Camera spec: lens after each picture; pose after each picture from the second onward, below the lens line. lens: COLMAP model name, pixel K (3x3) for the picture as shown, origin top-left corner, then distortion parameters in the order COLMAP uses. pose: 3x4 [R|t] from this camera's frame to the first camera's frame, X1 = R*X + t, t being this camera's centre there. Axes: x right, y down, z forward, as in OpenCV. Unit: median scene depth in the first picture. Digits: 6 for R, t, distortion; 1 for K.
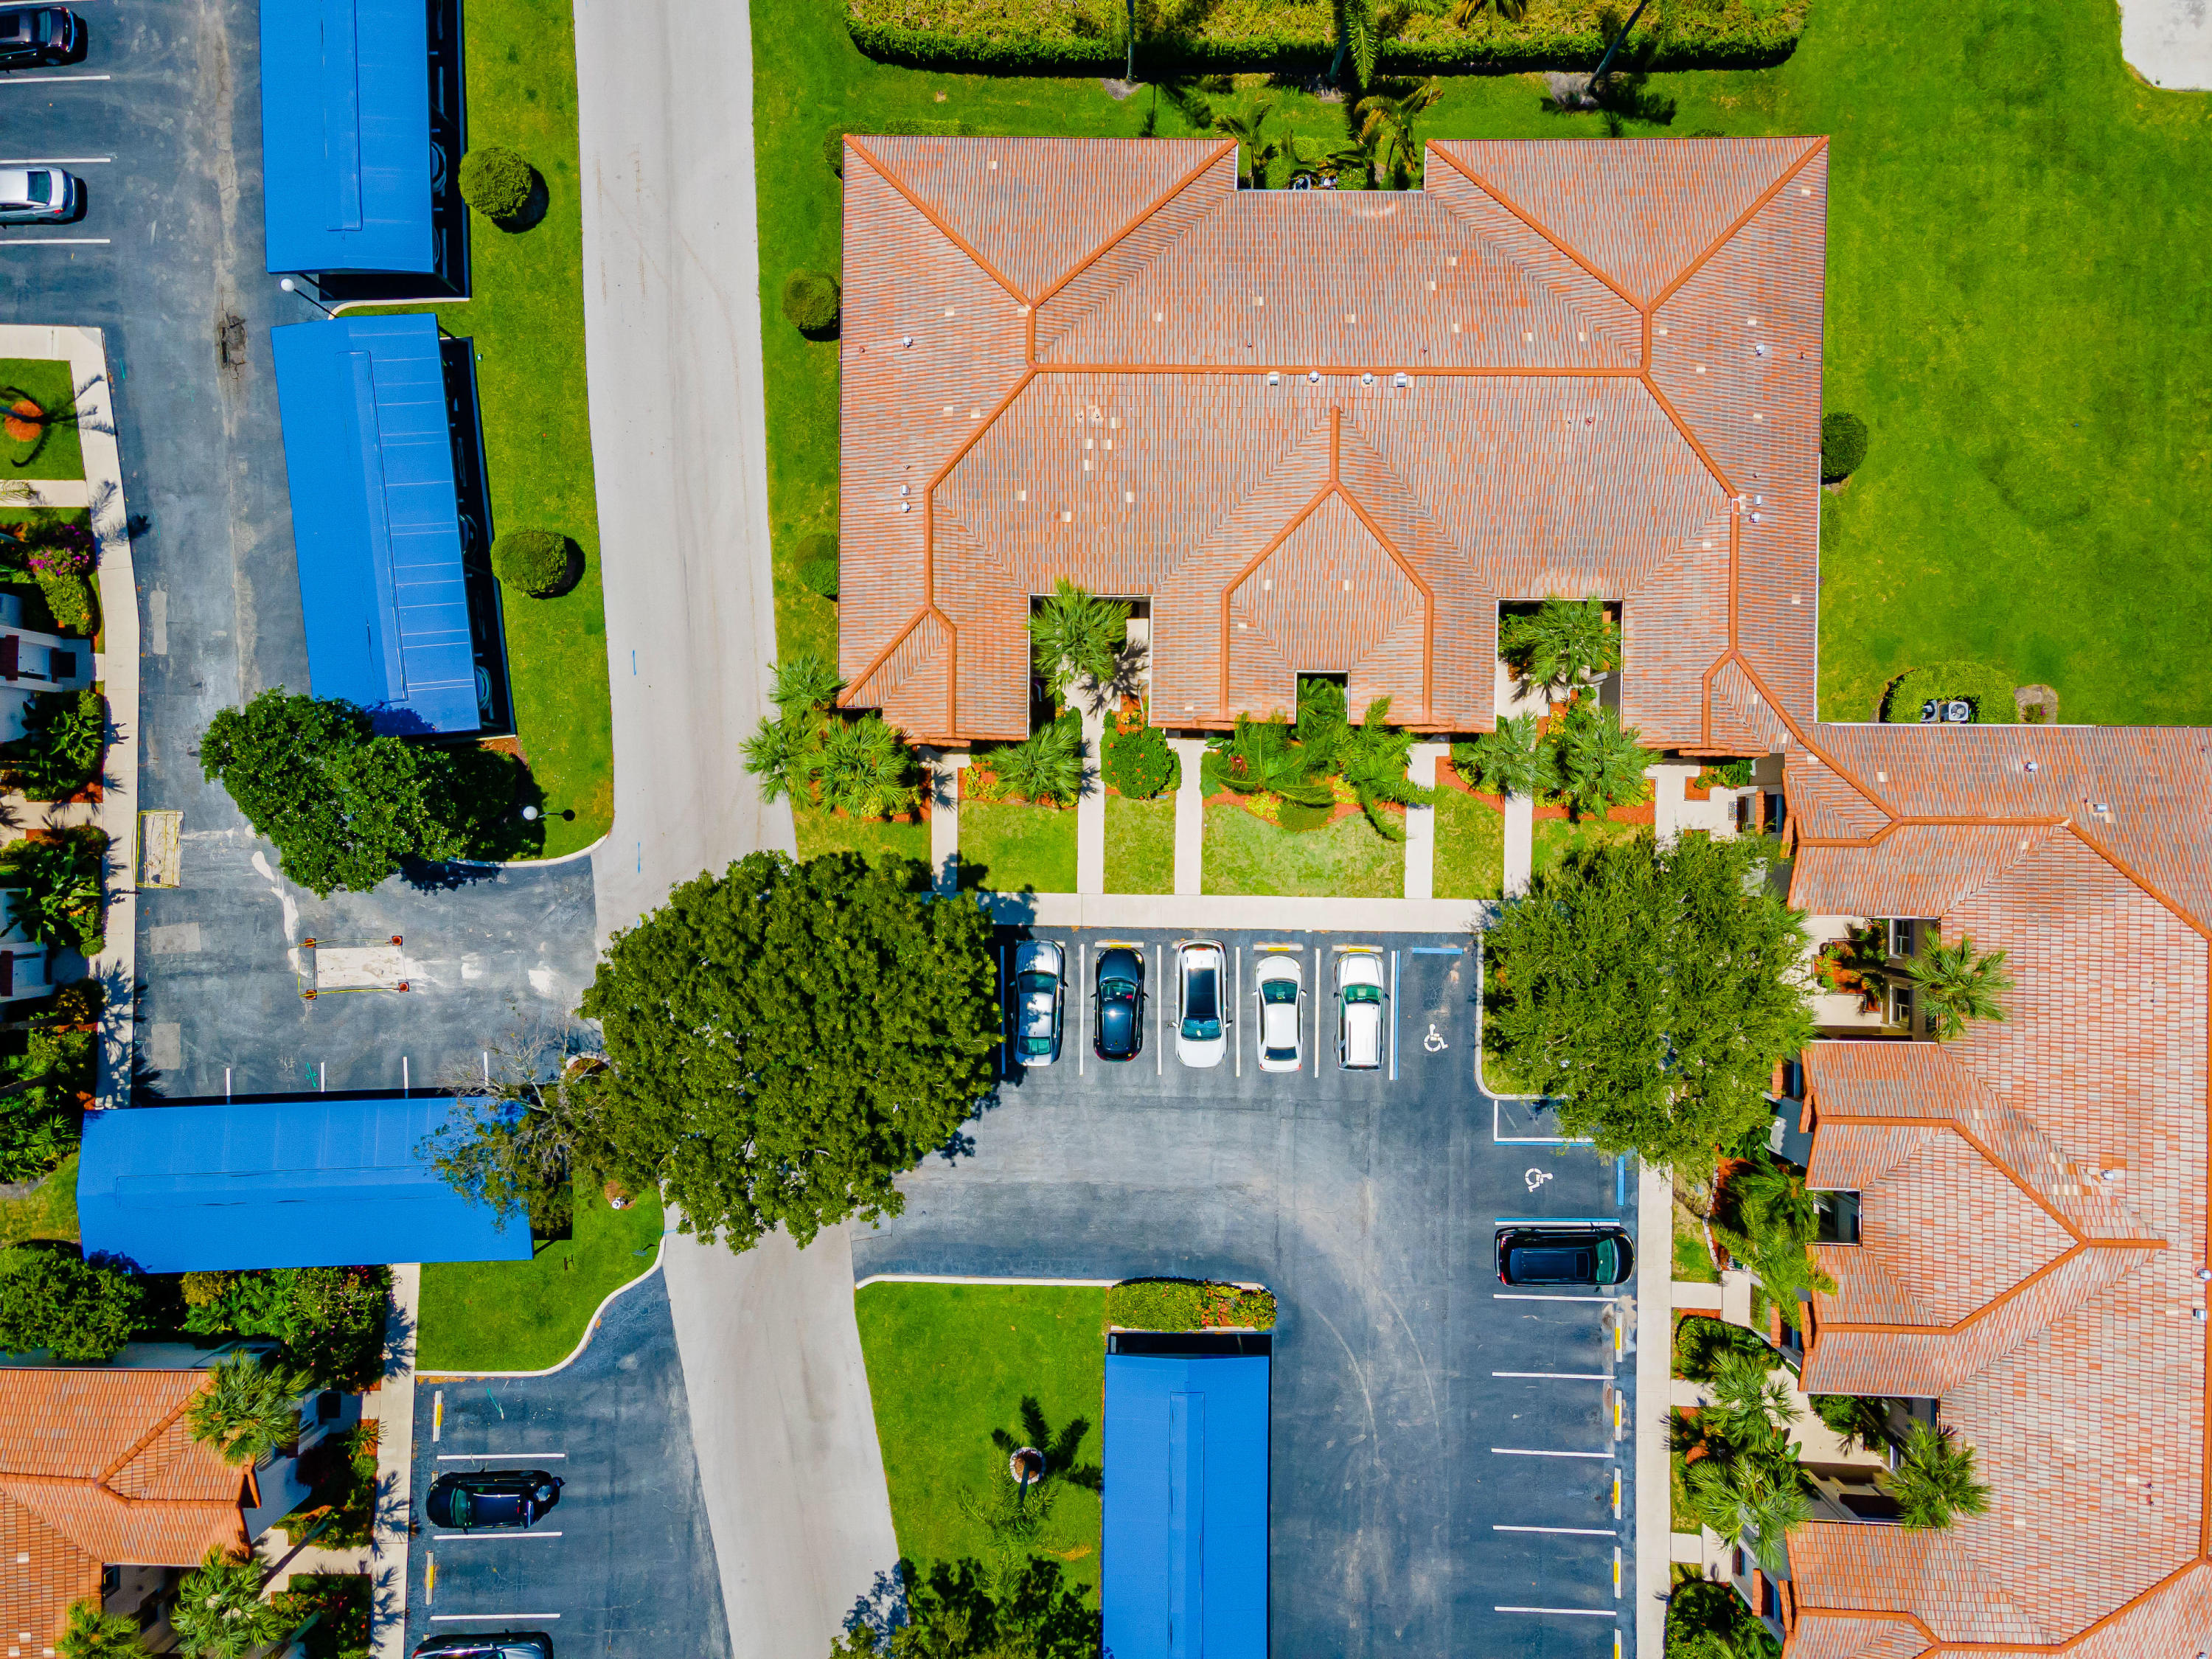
lens RADIAL K [[1608.6, 0, 1106.0], [0, 1608.6, 829.5], [0, 0, 1]] dist [0.046614, 0.009247]
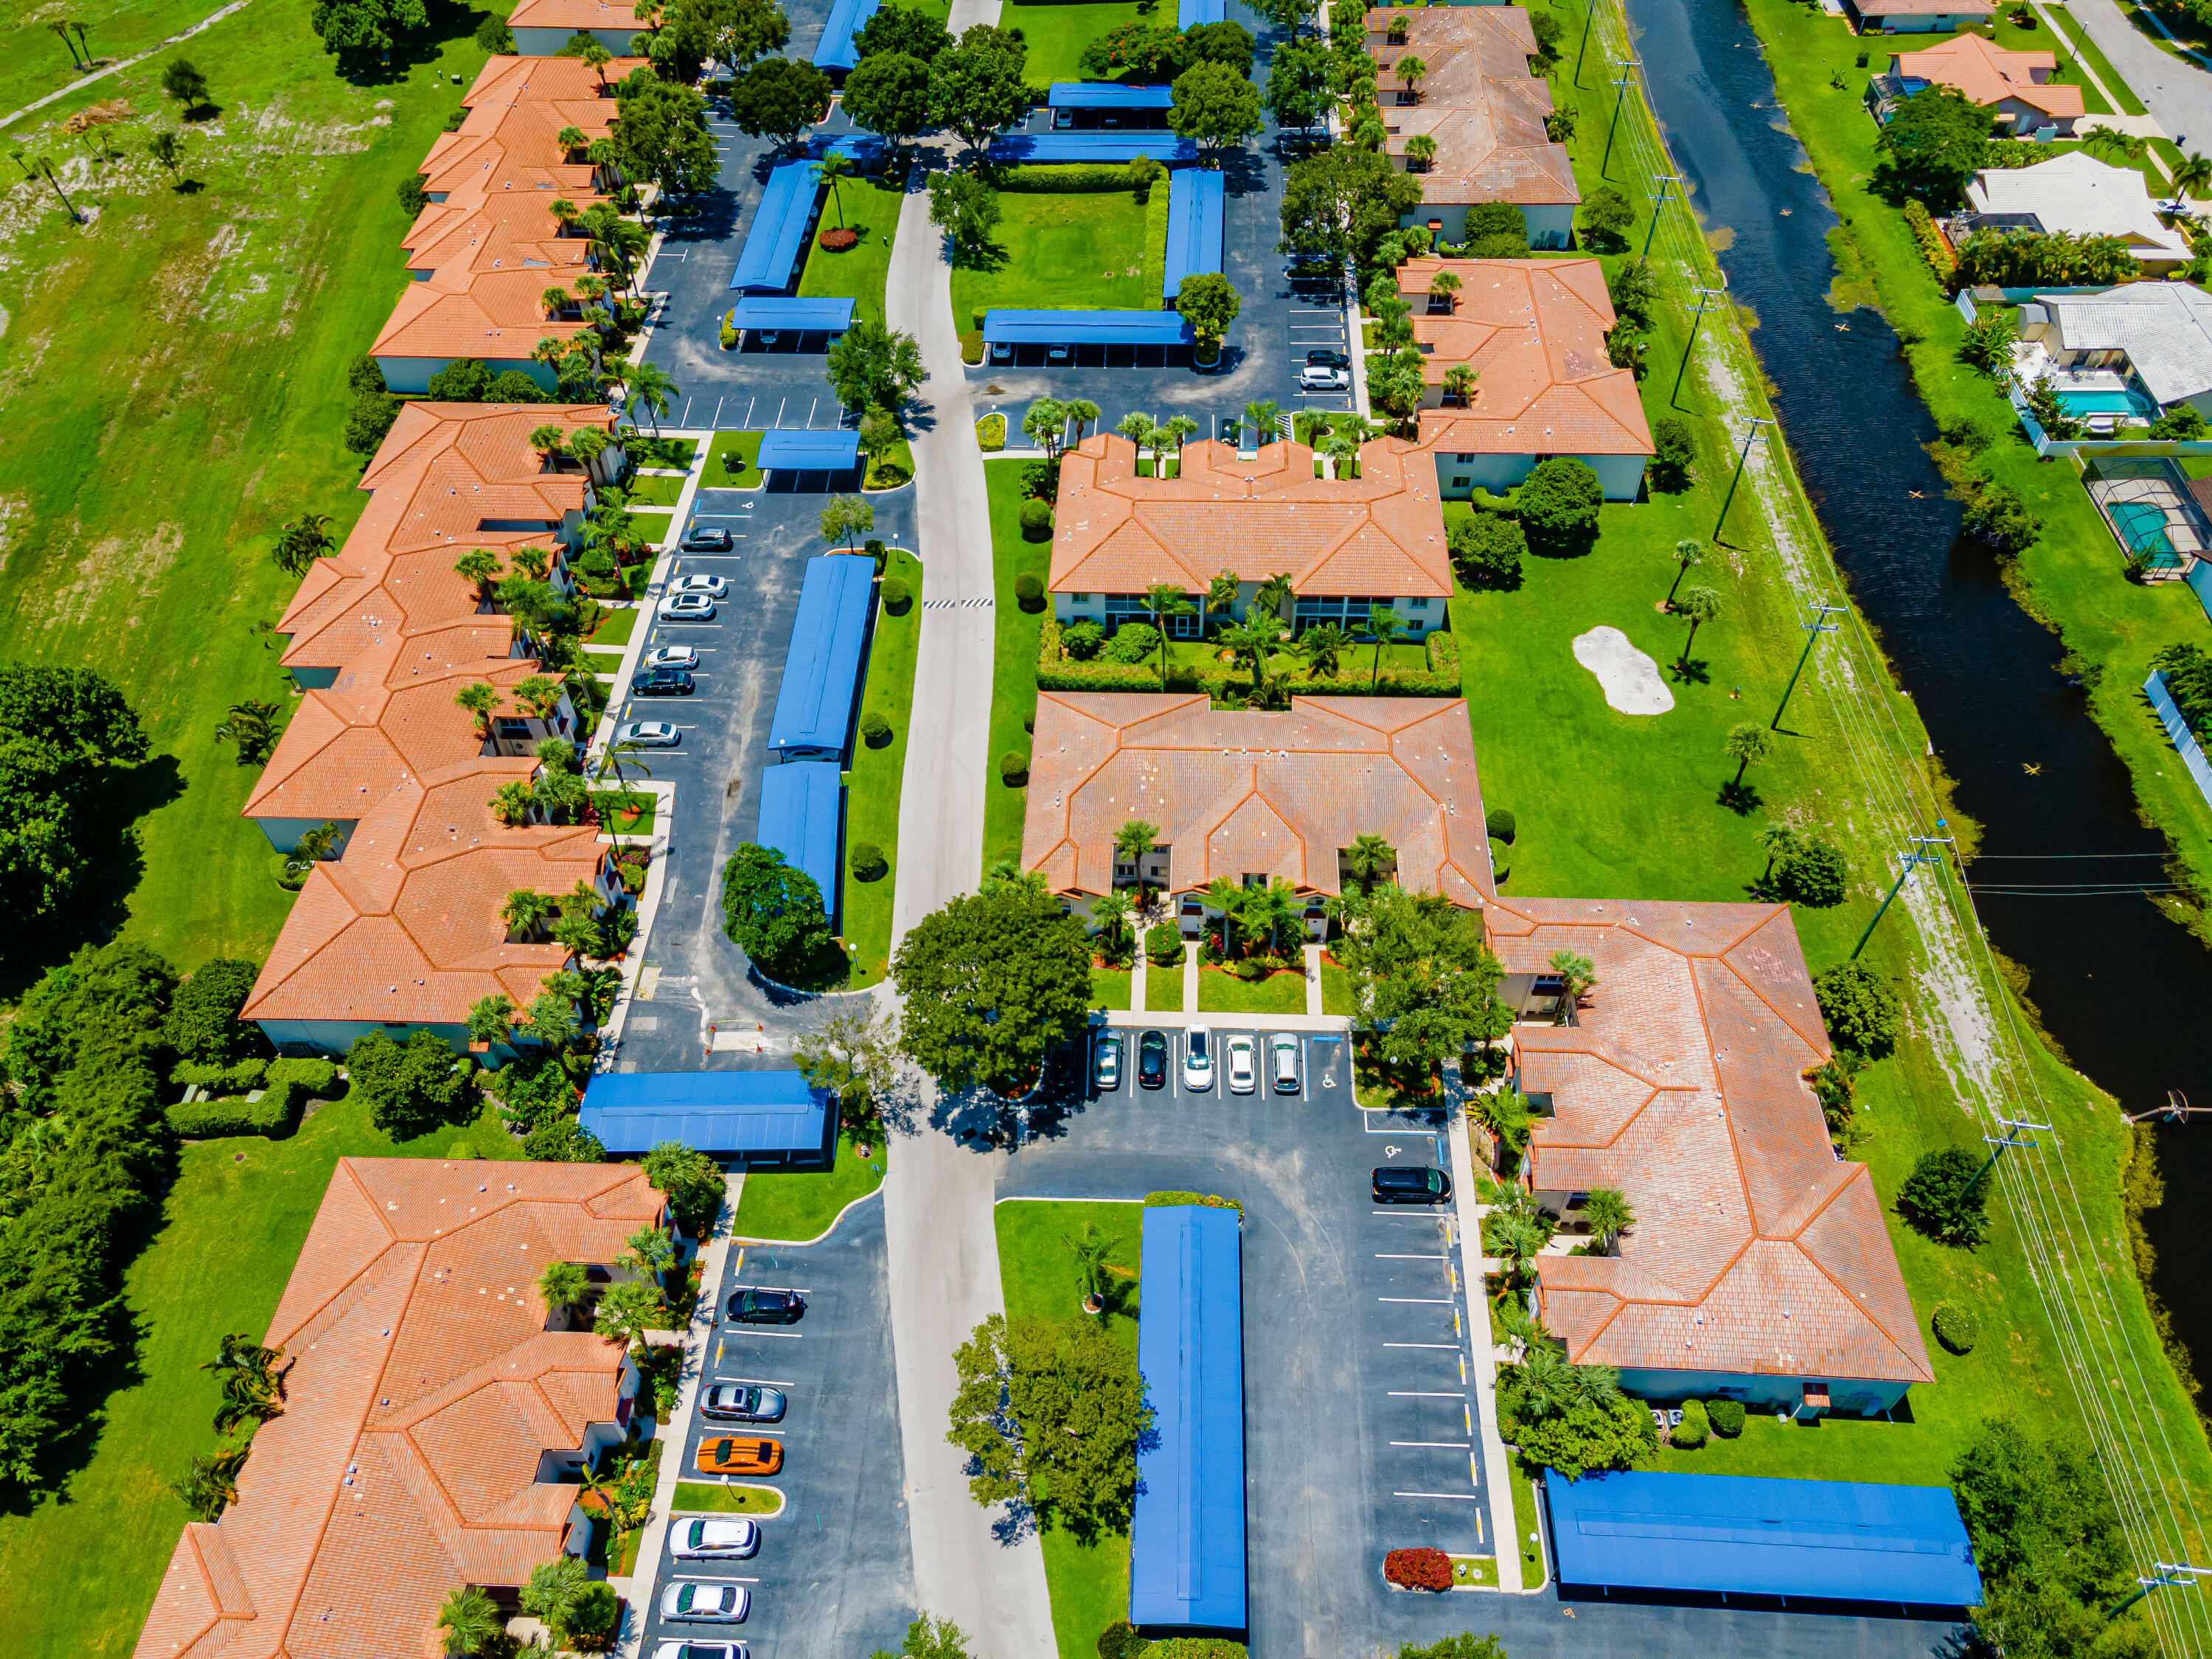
lens RADIAL K [[1608.6, 0, 1106.0], [0, 1608.6, 829.5], [0, 0, 1]] dist [0.046614, 0.009247]
pose [[0.999553, 0.022183, -0.020030, -0.013801], [-0.029882, 0.755034, -0.655004, 1.099660], [0.000593, 0.655310, 0.755360, -0.535110]]
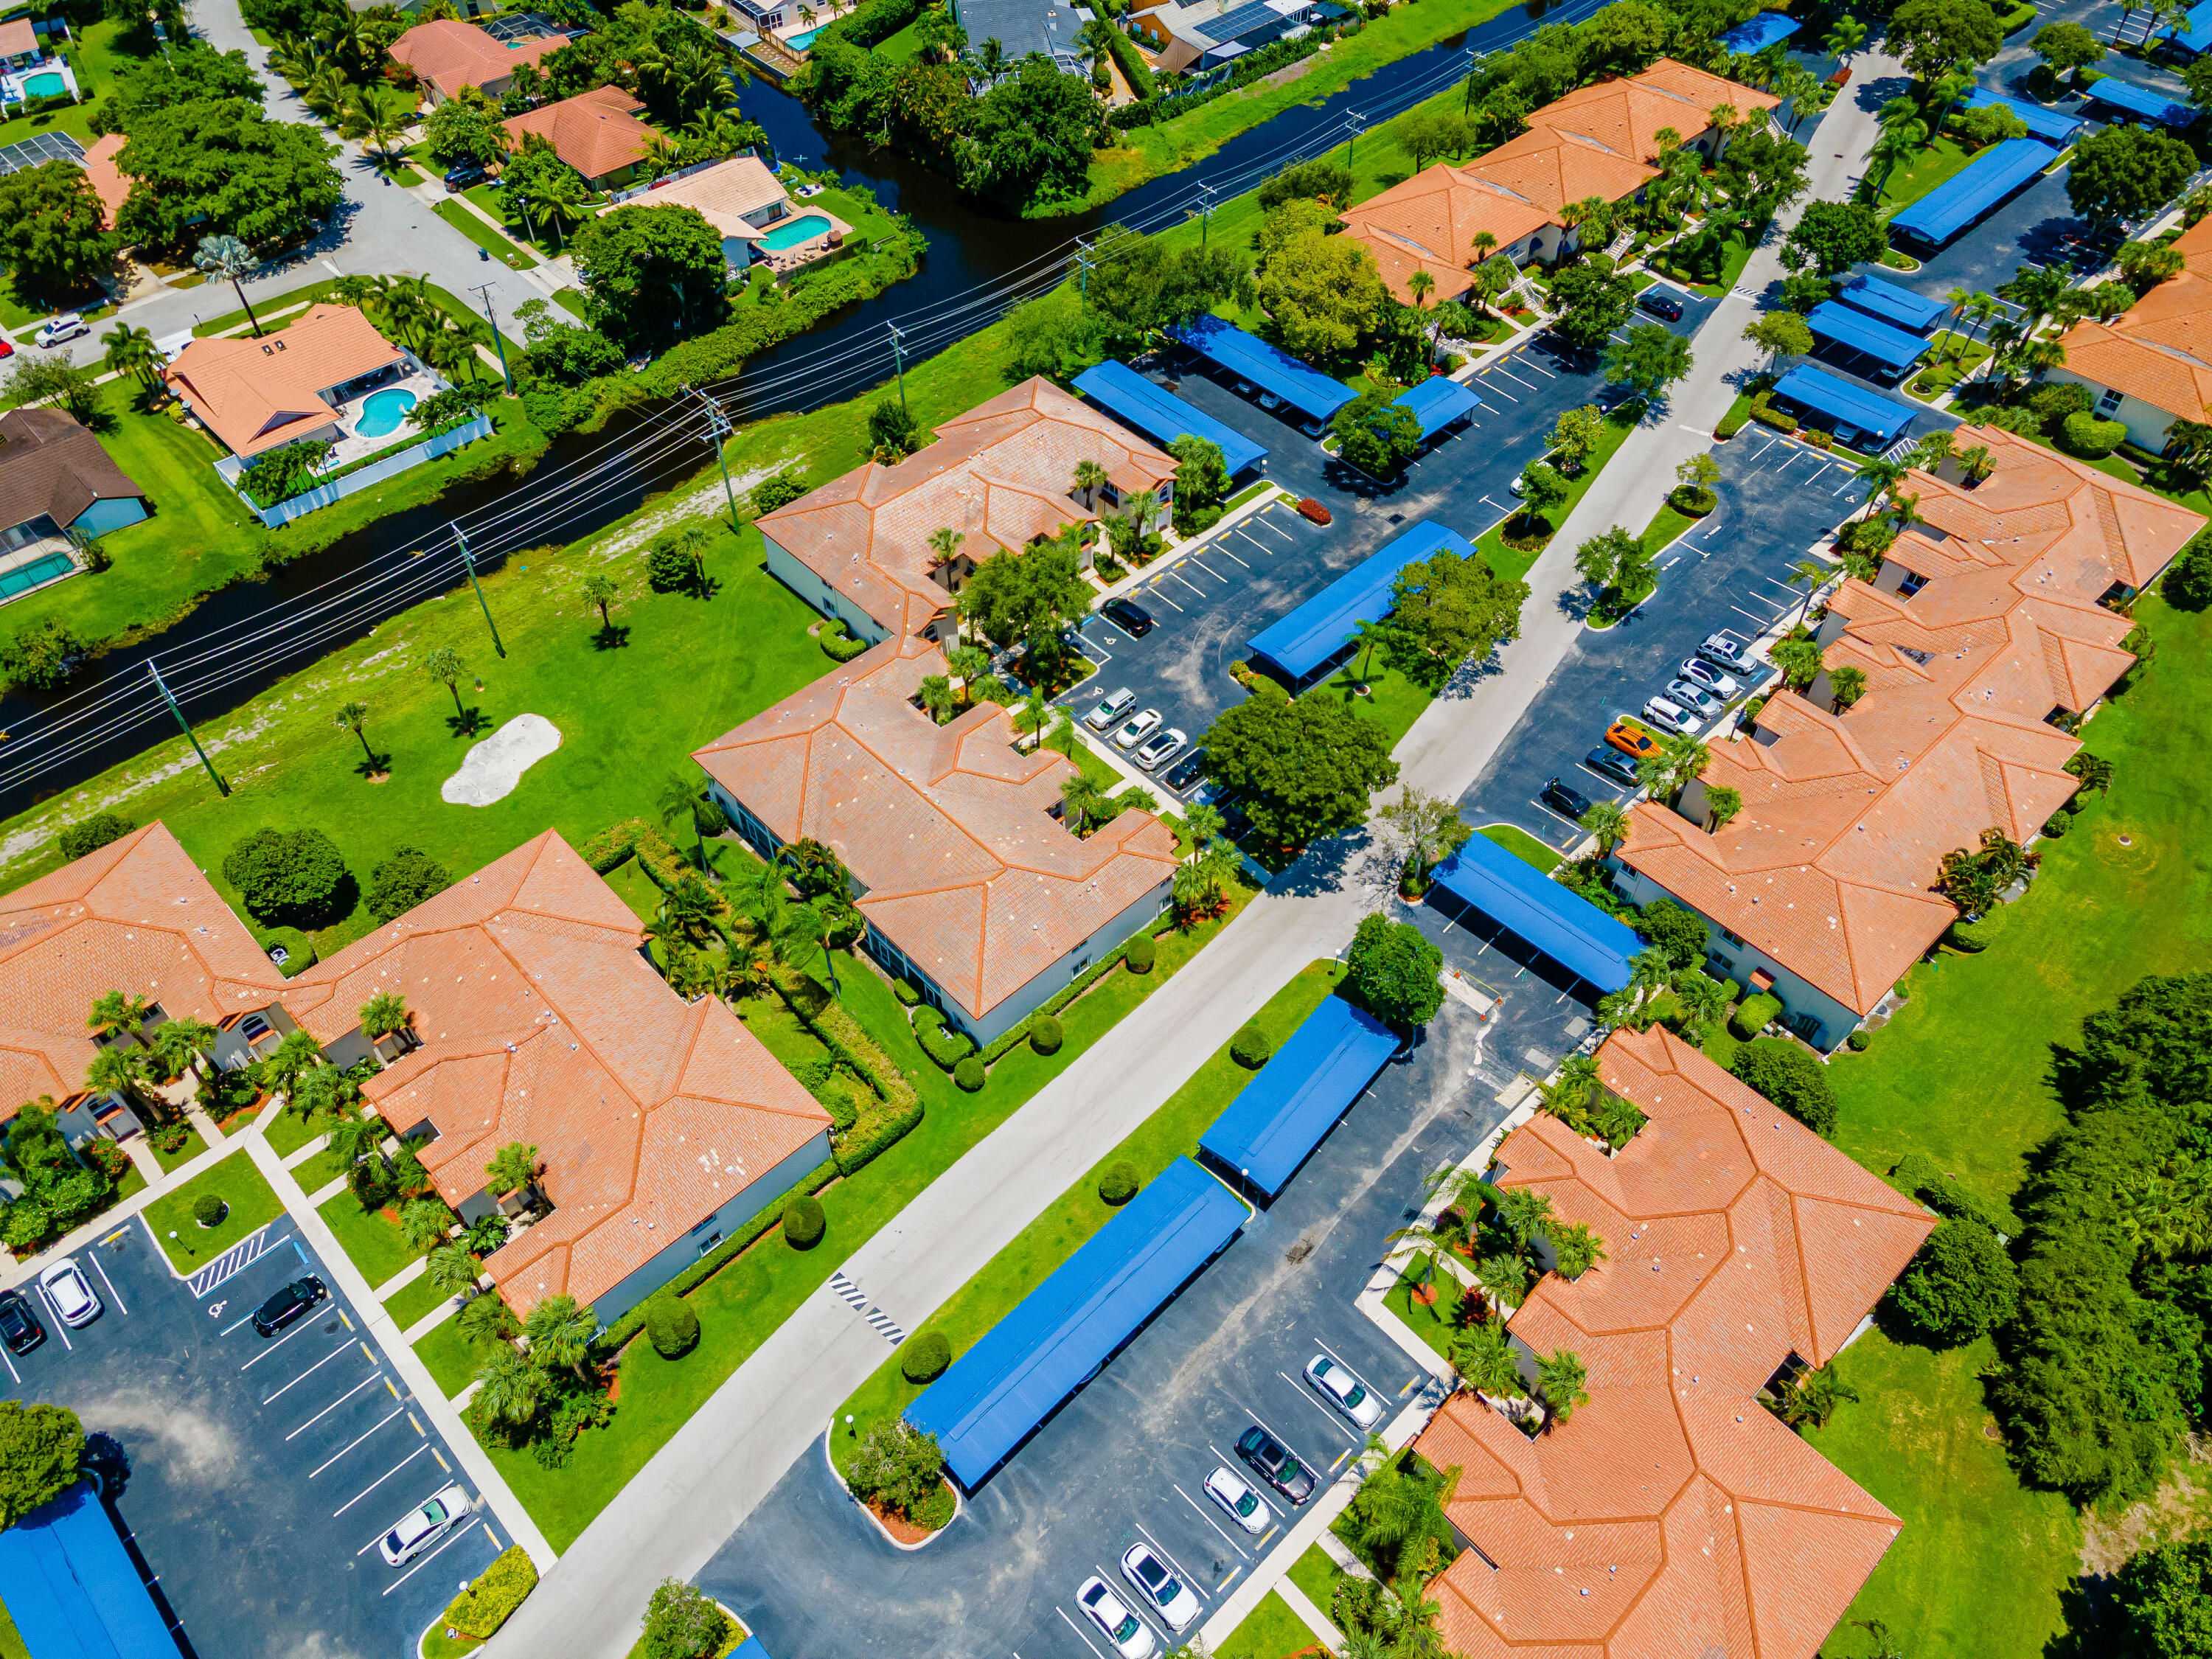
lens RADIAL K [[1608.6, 0, 1106.0], [0, 1608.6, 829.5], [0, 0, 1]] dist [0.046614, 0.009247]
pose [[-0.698611, -0.528454, 0.482368, -0.977444], [0.715501, -0.516803, 0.470078, -1.005546], [0.000875, 0.673536, 0.739154, -0.512171]]
